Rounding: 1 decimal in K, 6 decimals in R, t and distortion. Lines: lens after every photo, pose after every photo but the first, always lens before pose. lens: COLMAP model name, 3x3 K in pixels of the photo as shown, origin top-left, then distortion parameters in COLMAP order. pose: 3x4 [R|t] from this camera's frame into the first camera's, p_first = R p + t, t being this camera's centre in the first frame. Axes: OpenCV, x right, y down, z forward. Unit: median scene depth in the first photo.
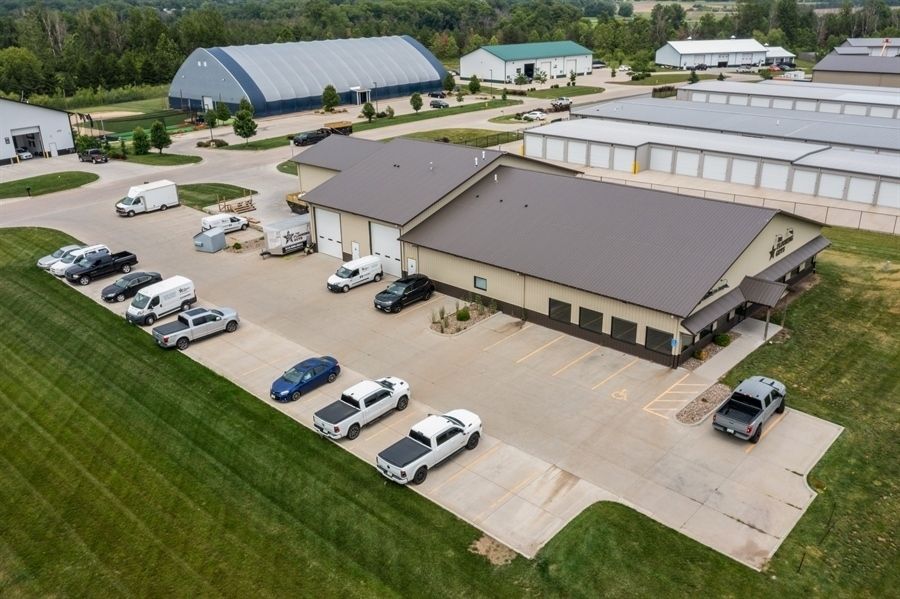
lens RADIAL K [[755.0, 0, 452.1], [0, 755.0, 276.6], [0, 0, 1]] dist [-0.001583, 0.000580]
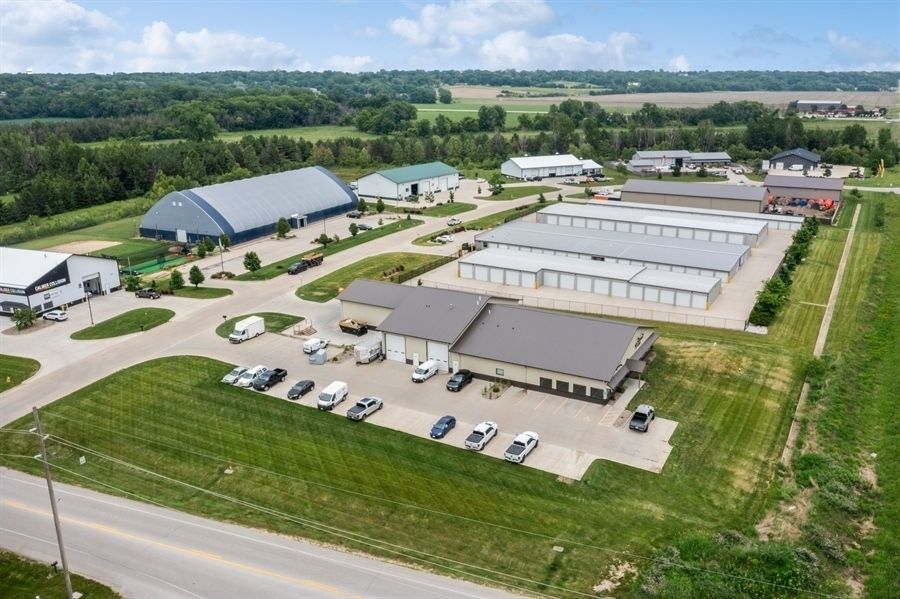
lens RADIAL K [[755.0, 0, 452.1], [0, 755.0, 276.6], [0, 0, 1]] dist [-0.001583, 0.000580]
pose [[0.970303, -0.055098, 0.235534, -0.516411], [0.073703, 0.994755, -0.070927, -0.104385], [-0.230390, 0.086180, 0.969275, -0.864195]]
